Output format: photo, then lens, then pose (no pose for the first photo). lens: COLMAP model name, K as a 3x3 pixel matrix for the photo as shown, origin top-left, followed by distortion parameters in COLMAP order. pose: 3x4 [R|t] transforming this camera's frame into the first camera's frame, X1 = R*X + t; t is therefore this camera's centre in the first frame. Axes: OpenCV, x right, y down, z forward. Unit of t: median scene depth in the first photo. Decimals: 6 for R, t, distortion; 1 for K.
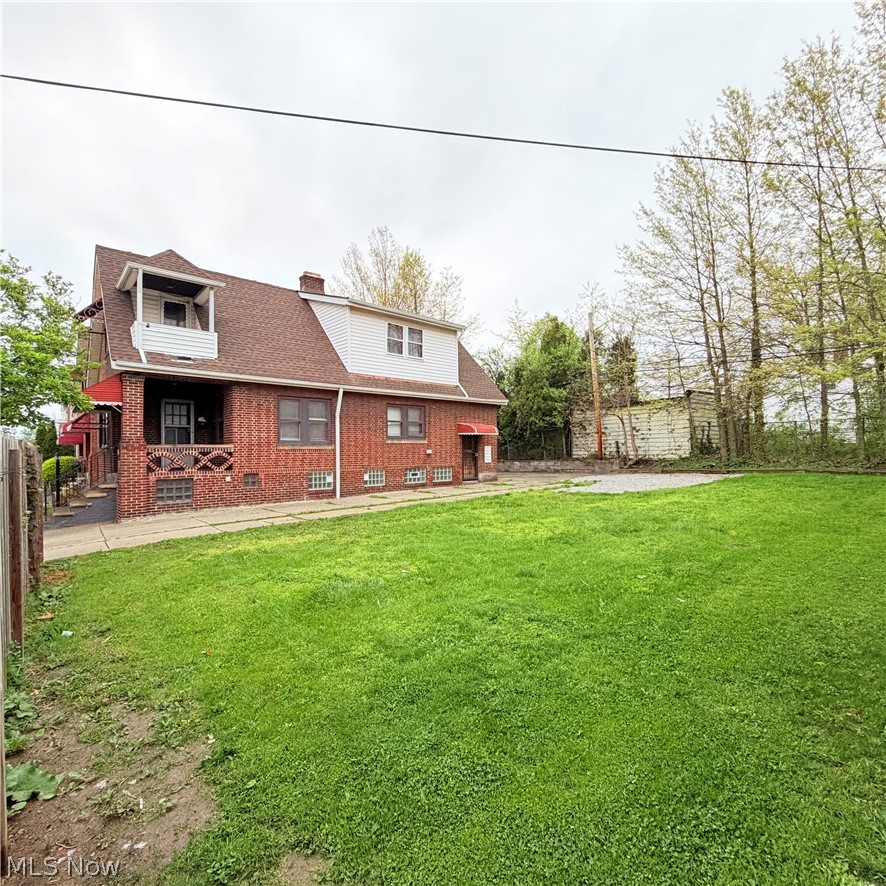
lens RADIAL K [[466.5, 0, 441.6], [0, 466.5, 443.6], [0, 0, 1]] dist [0.003402, -0.000143]
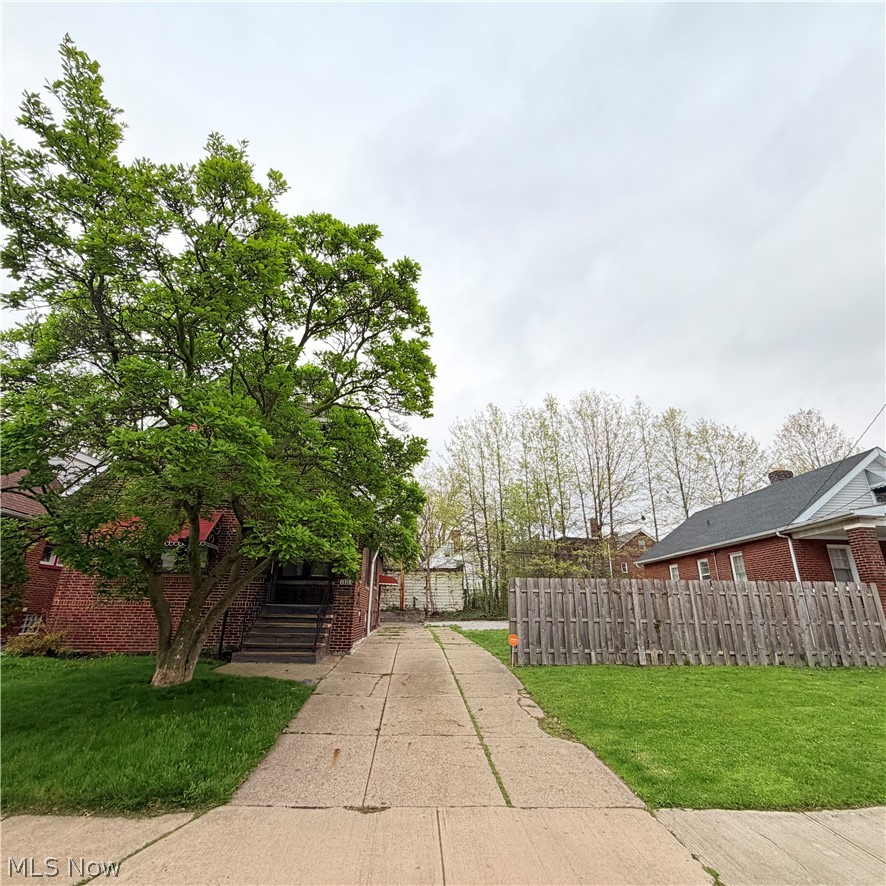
lens RADIAL K [[466.5, 0, 441.7], [0, 466.5, 442.4], [0, 0, 1]] dist [0.003402, -0.000143]
pose [[0.600256, 0.296319, 0.742891, -1.063755], [-0.035646, 0.937826, -0.345272, 0.058191], [-0.799013, 0.180771, 0.573498, 0.118948]]
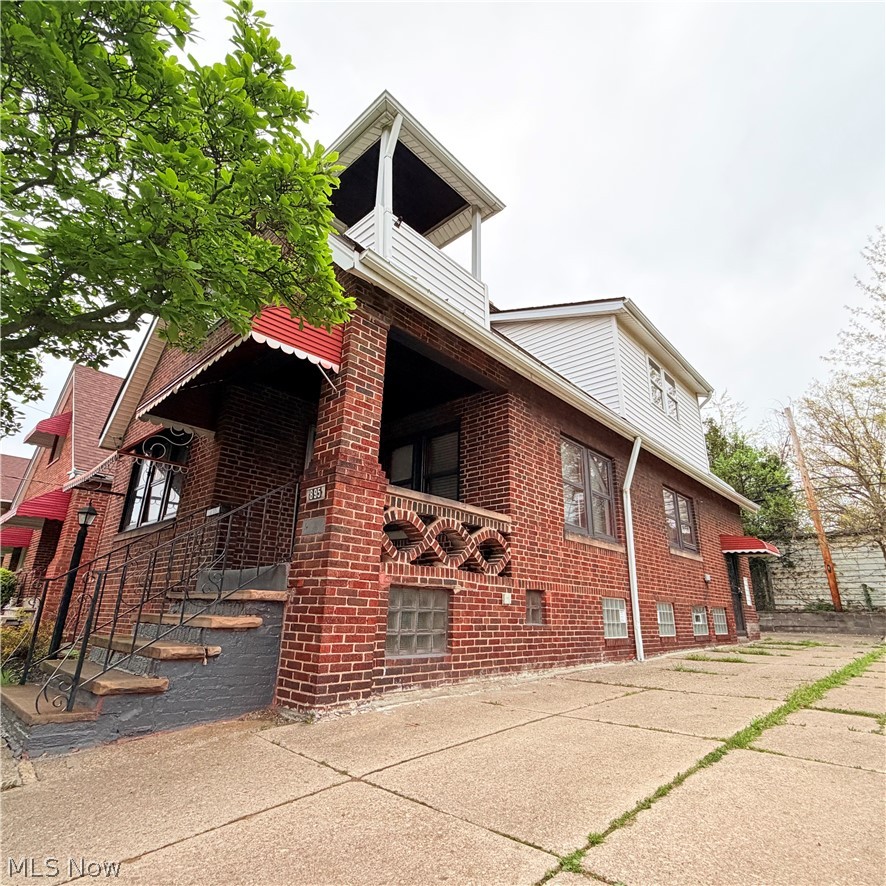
lens RADIAL K [[506.6, 0, 446.1], [0, 506.6, 444.0], [0, 0, 1]] dist [-0.003711, 0.004251]
pose [[0.992916, 0.071124, 0.095175, -0.467601], [-0.039353, 0.952688, -0.301391, 0.068899], [-0.112108, 0.295511, 0.948739, 0.457393]]
